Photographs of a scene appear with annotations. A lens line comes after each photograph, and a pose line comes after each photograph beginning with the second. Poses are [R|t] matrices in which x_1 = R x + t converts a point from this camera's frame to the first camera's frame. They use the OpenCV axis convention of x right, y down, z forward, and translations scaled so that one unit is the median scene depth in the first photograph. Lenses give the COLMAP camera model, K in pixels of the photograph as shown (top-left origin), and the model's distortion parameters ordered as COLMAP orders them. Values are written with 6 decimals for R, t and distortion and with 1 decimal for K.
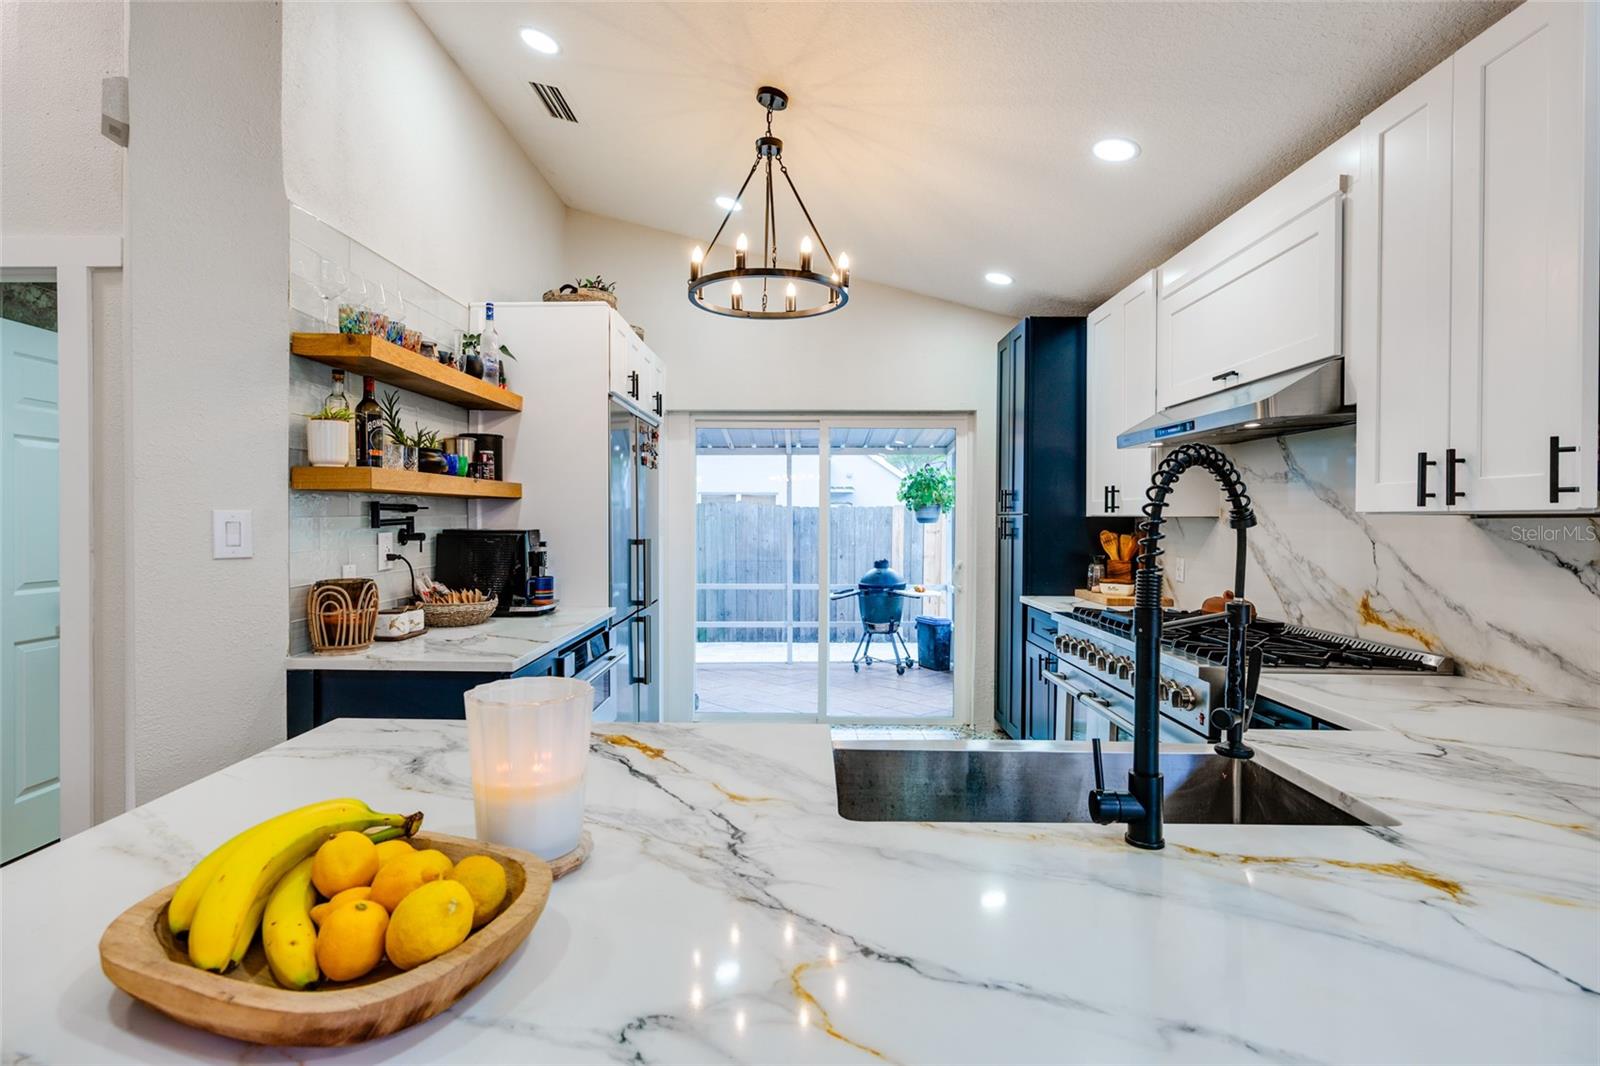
lens RADIAL K [[775.0, 0, 794.4], [0, 775.0, 523.4], [0, 0, 1]] dist [-0.001333, 0.000969]
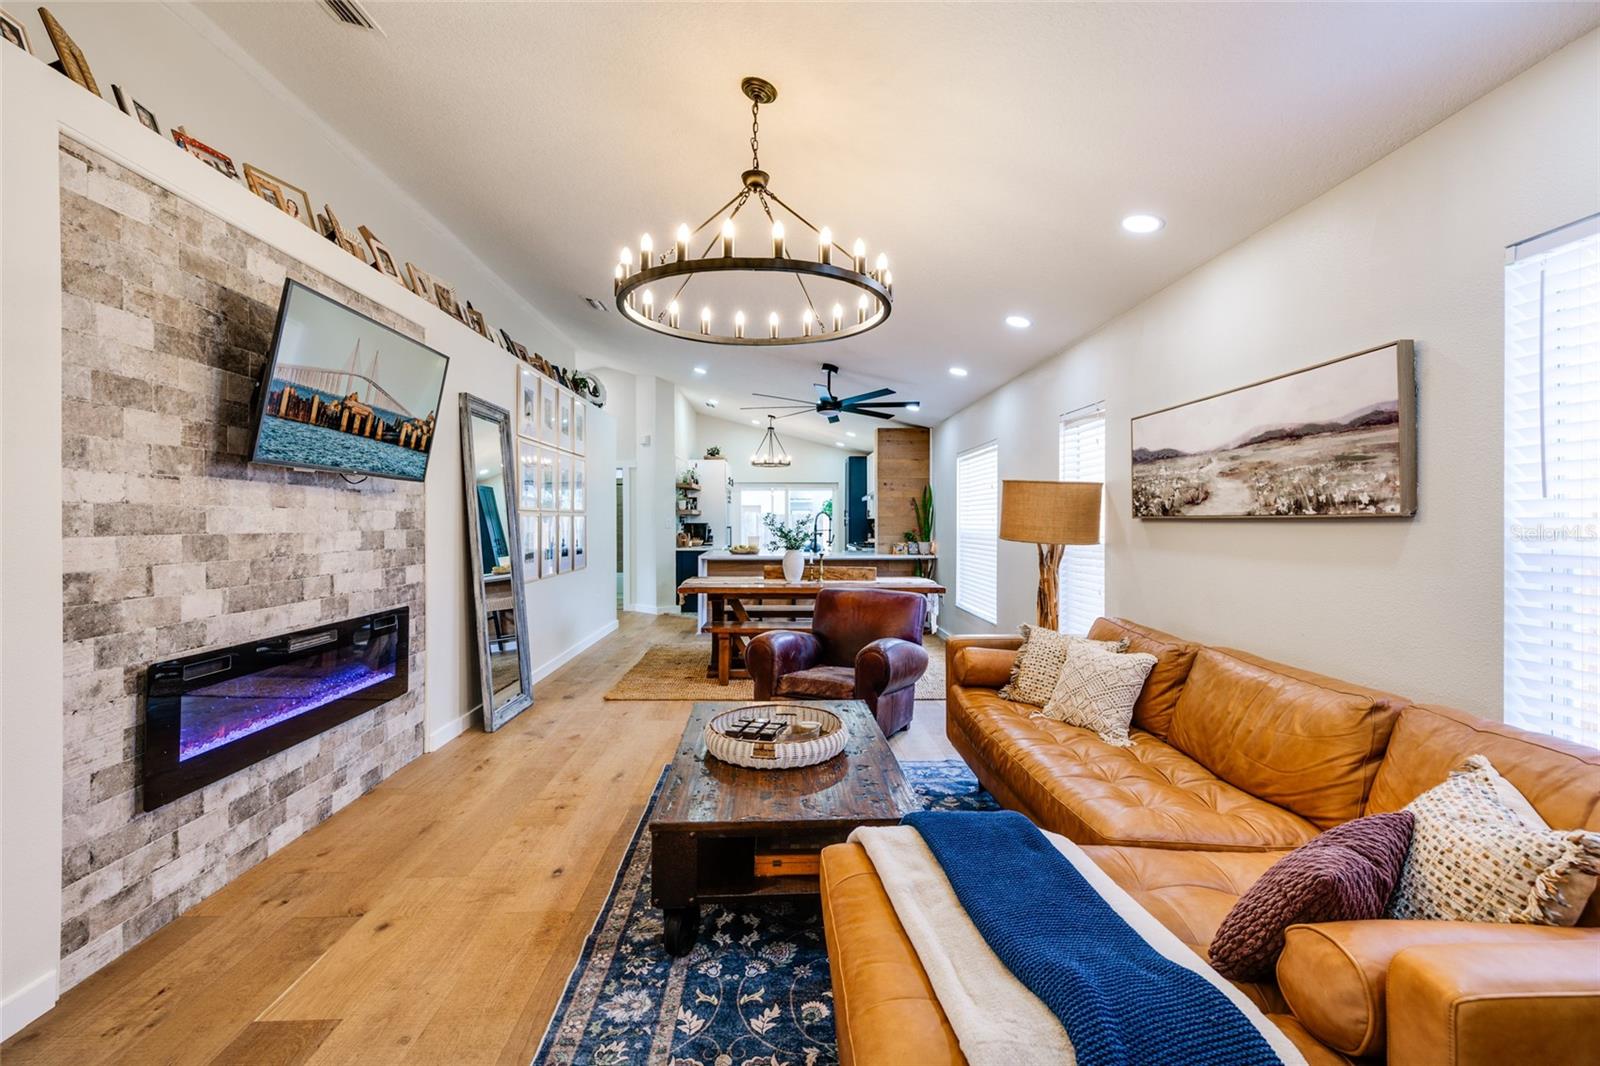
lens RADIAL K [[690.4, 0, 801.1], [0, 690.4, 522.0], [0, 0, 1]] dist [0.001695, -0.000128]
pose [[0.998954, -0.005684, 0.045378, -0.044252], [0.005841, 0.999977, -0.003326, 0.019814], [-0.045358, 0.003588, 0.998964, -2.856345]]
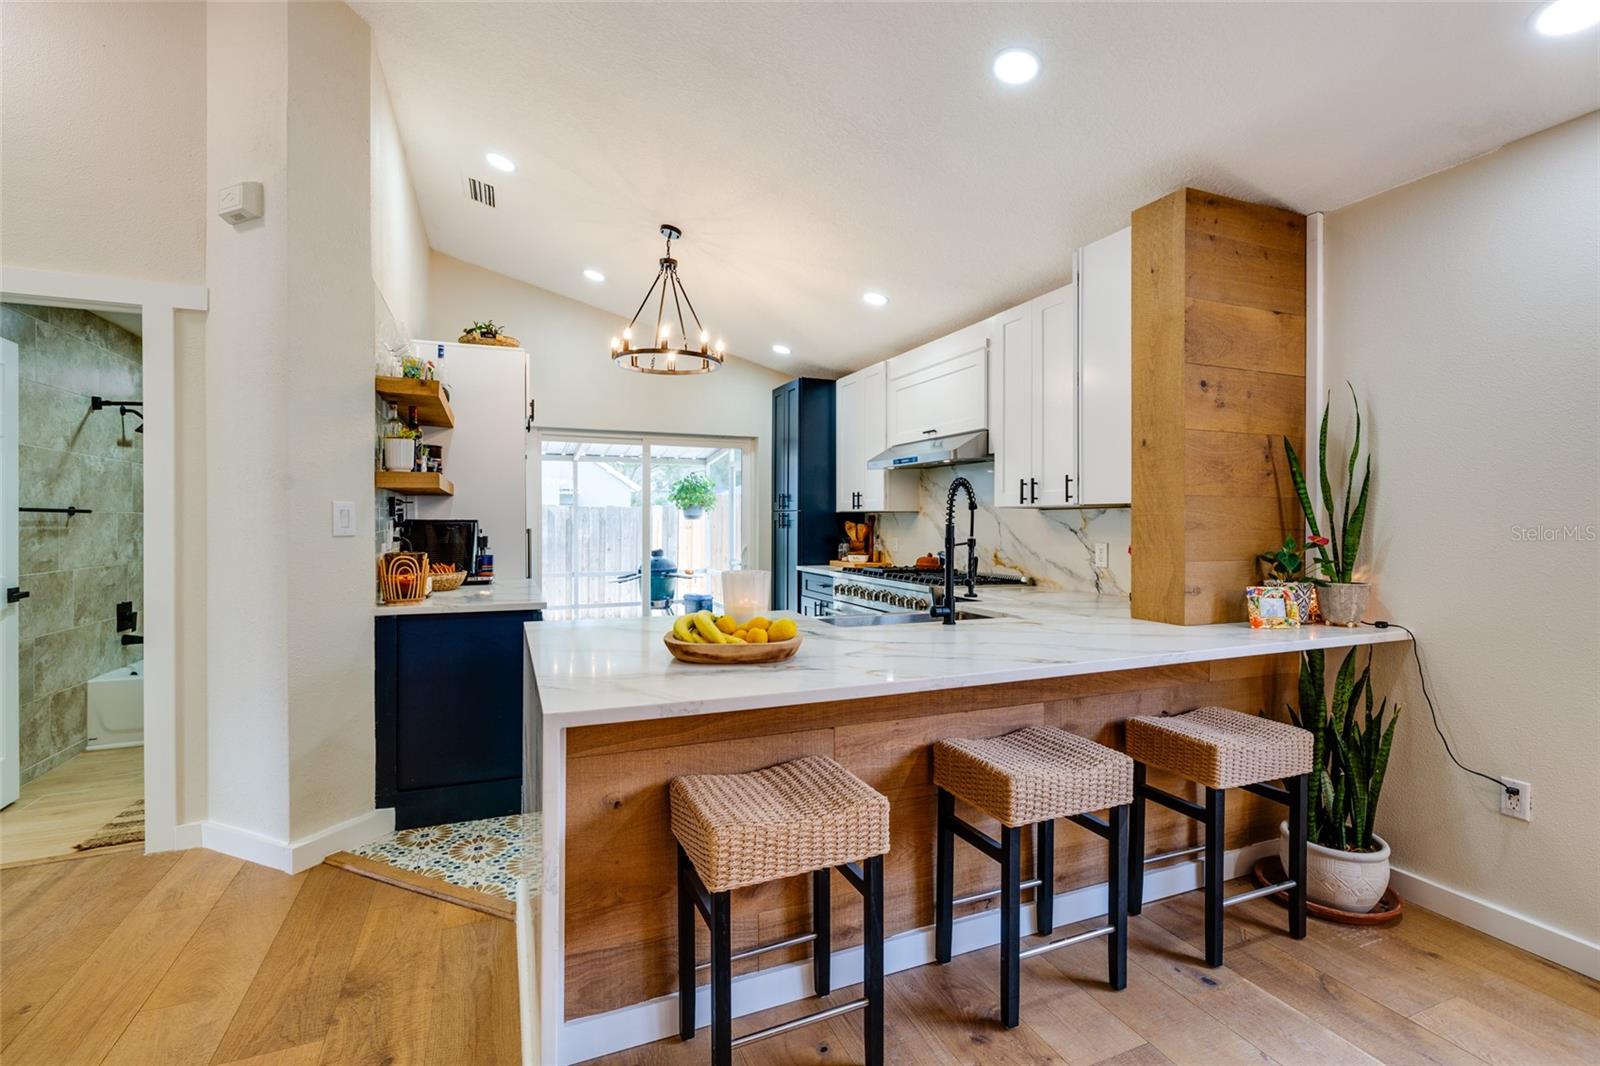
lens RADIAL K [[724.8, 0, 804.3], [0, 724.8, 521.9], [0, 0, 1]] dist [-0.000502, 0.000154]
pose [[0.916510, -0.003348, 0.399997, -0.385535], [0.004718, 0.999986, -0.002439, 0.021027], [-0.399983, 0.004122, 0.916513, -0.424577]]
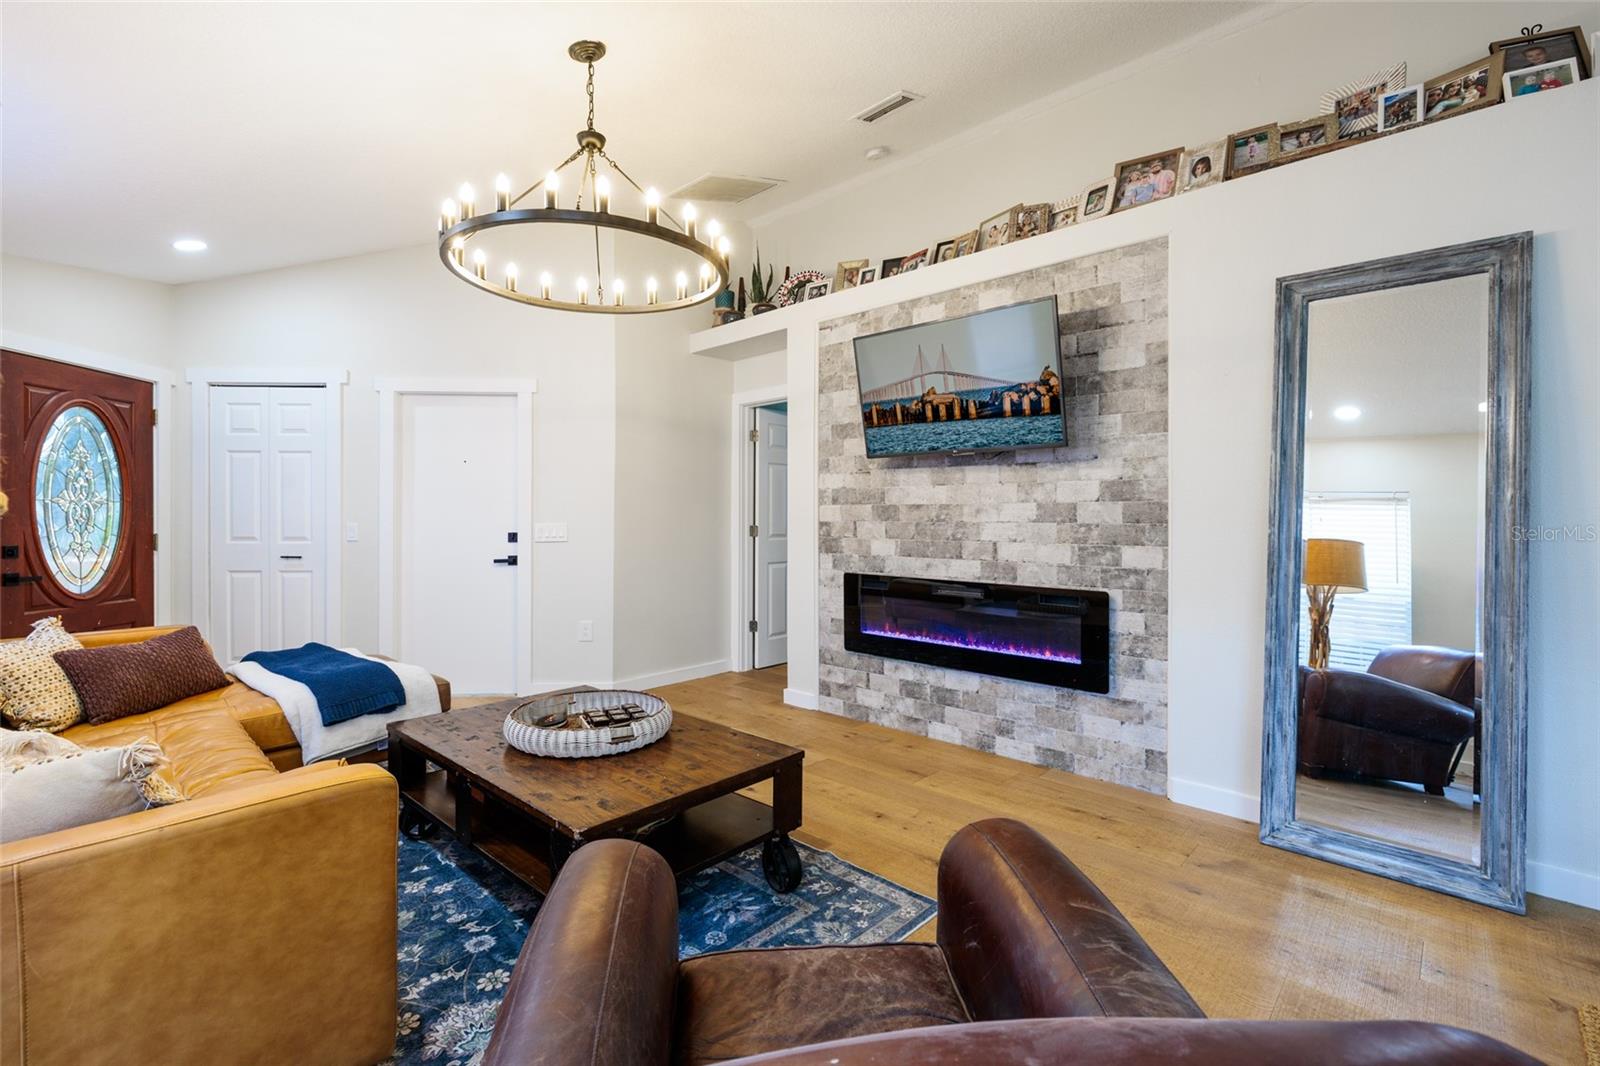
lens RADIAL K [[719.5, 0, 789.6], [0, 719.5, 514.9], [0, 0, 1]] dist [-0.001780, -0.000120]
pose [[-0.681307, -0.006334, -0.731970, 0.479904], [-0.008880, 0.999960, -0.000388, 0.052526], [0.731944, 0.006236, -0.681337, -1.040662]]
